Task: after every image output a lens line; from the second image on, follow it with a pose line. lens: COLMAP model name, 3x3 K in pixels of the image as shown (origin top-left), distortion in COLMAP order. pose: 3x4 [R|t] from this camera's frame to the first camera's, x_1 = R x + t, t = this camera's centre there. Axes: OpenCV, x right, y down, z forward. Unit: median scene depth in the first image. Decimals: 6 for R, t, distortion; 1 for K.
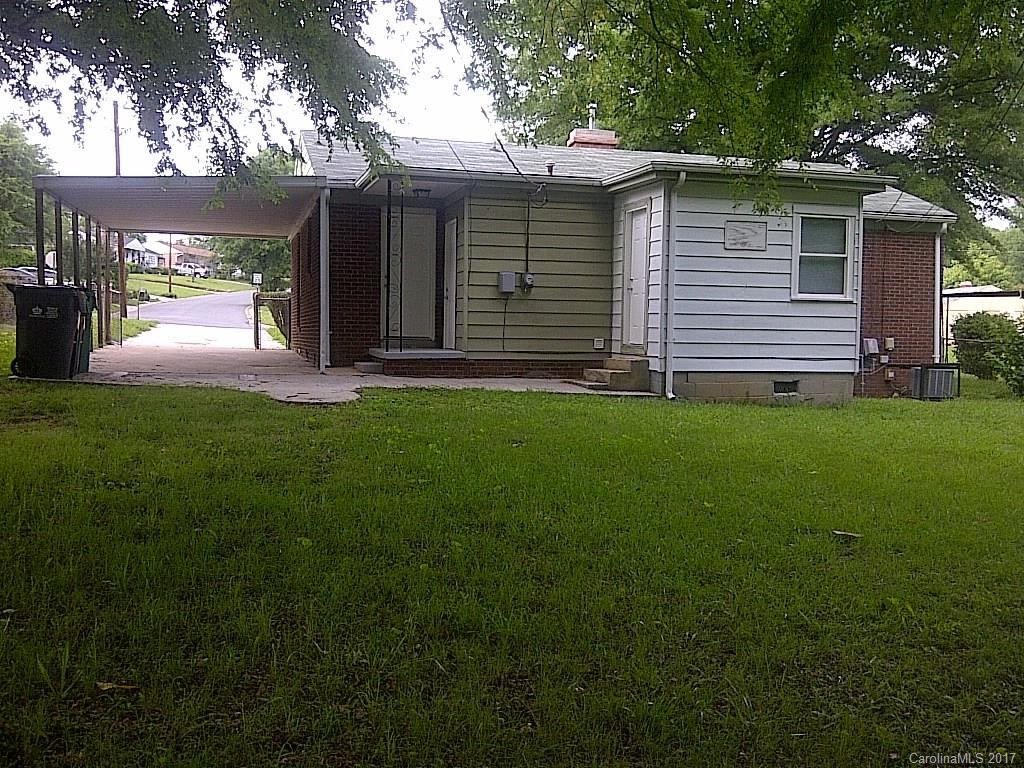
lens RADIAL K [[1050.1, 0, 512.0], [0, 1050.1, 384.0], [0, 0, 1]] dist [0.003142, -0.000730]
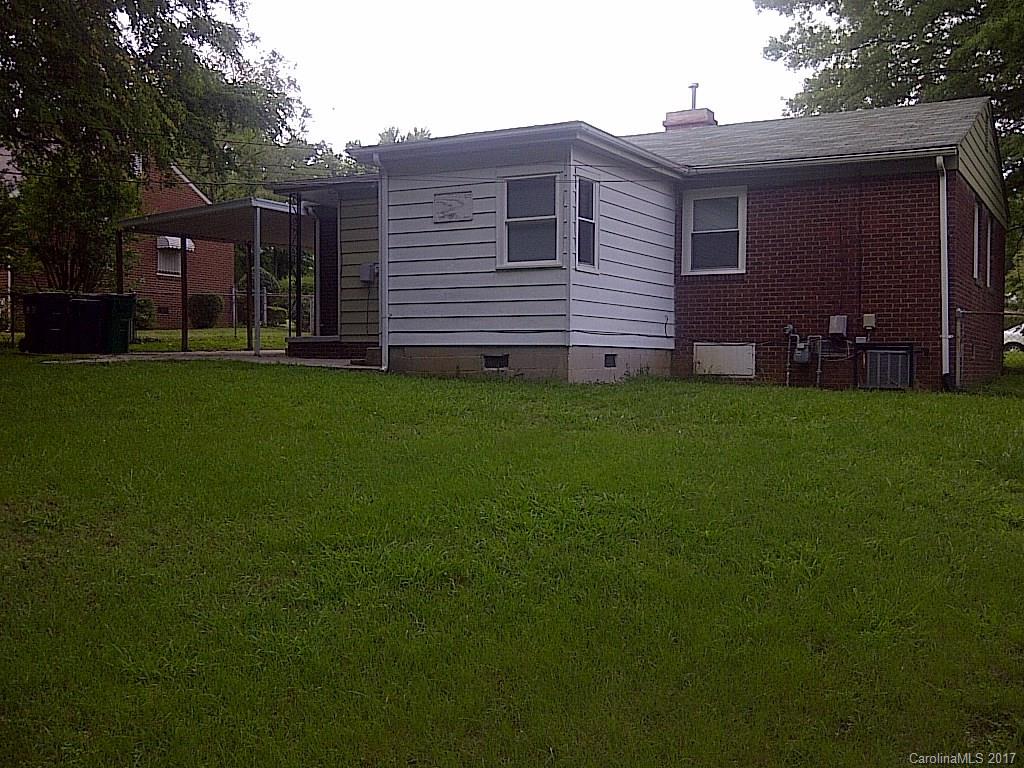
lens RADIAL K [[1050.1, 0, 512.0], [0, 1050.1, 384.0], [0, 0, 1]] dist [0.003142, -0.000730]
pose [[0.702168, 0.006930, -0.711977, 0.946191], [-0.031238, 0.999290, -0.021082, 0.042602], [0.711325, 0.037044, 0.701886, 0.347262]]
